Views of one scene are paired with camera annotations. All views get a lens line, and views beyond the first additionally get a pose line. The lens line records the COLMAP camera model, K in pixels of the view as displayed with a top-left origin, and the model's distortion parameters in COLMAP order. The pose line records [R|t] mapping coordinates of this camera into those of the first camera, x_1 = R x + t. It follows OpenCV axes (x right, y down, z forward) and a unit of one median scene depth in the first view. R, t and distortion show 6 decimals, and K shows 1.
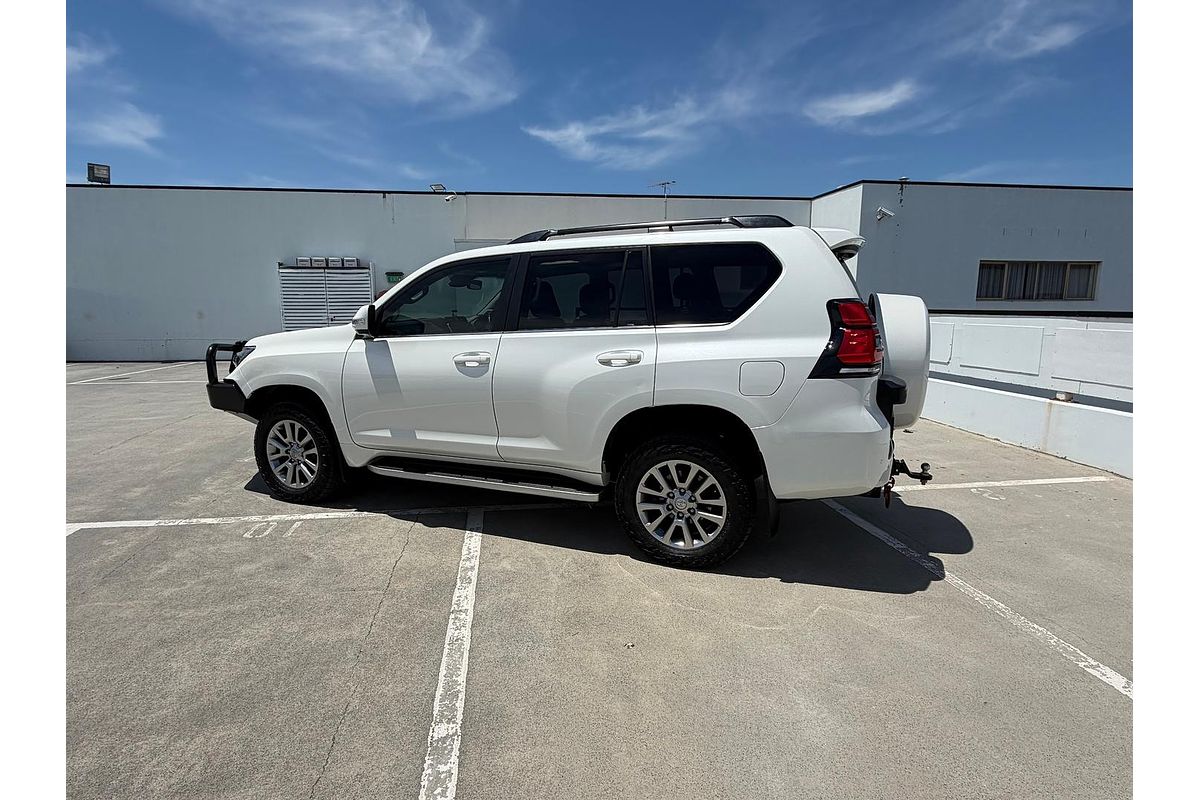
lens RADIAL K [[593.0, 0, 596.0], [0, 593.0, 400.0], [0, 0, 1]] dist [-0.000294, 0.000060]
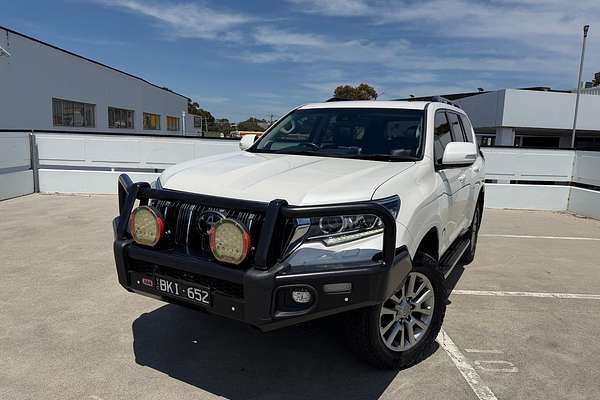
lens RADIAL K [[424.3, 0, 296.2], [0, 424.3, 195.0], [0, 0, 1]] dist [0.002208, -0.007905]
pose [[0.138383, -0.133598, 0.981327, -1.409863], [0.126828, 0.985092, 0.116226, -0.214140], [-0.982224, 0.108376, 0.153264, 1.311234]]
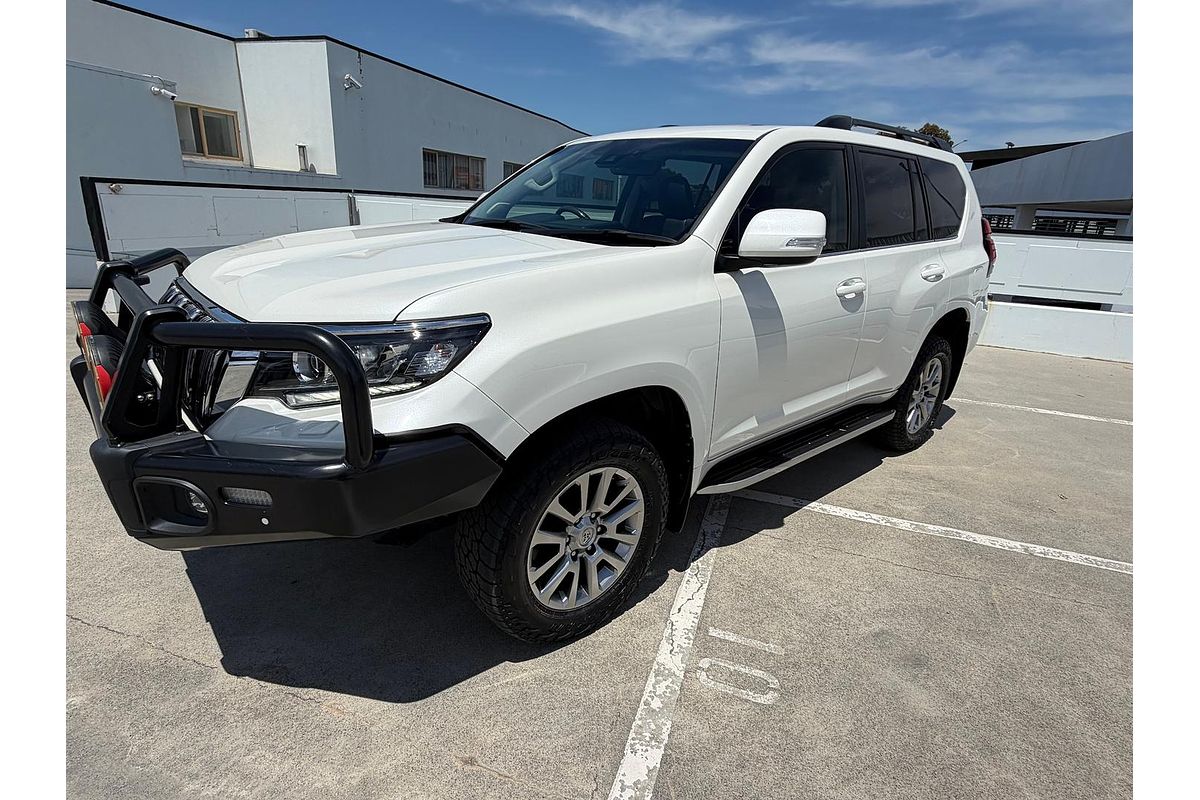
lens RADIAL K [[593.0, 0, 603.3], [0, 593.0, 395.2], [0, 0, 1]] dist [-0.000294, 0.000060]
pose [[0.445531, -0.255669, 0.857983, -1.078716], [0.089109, 0.966260, 0.241662, -0.155813], [-0.890821, -0.031214, 0.453282, 0.970530]]
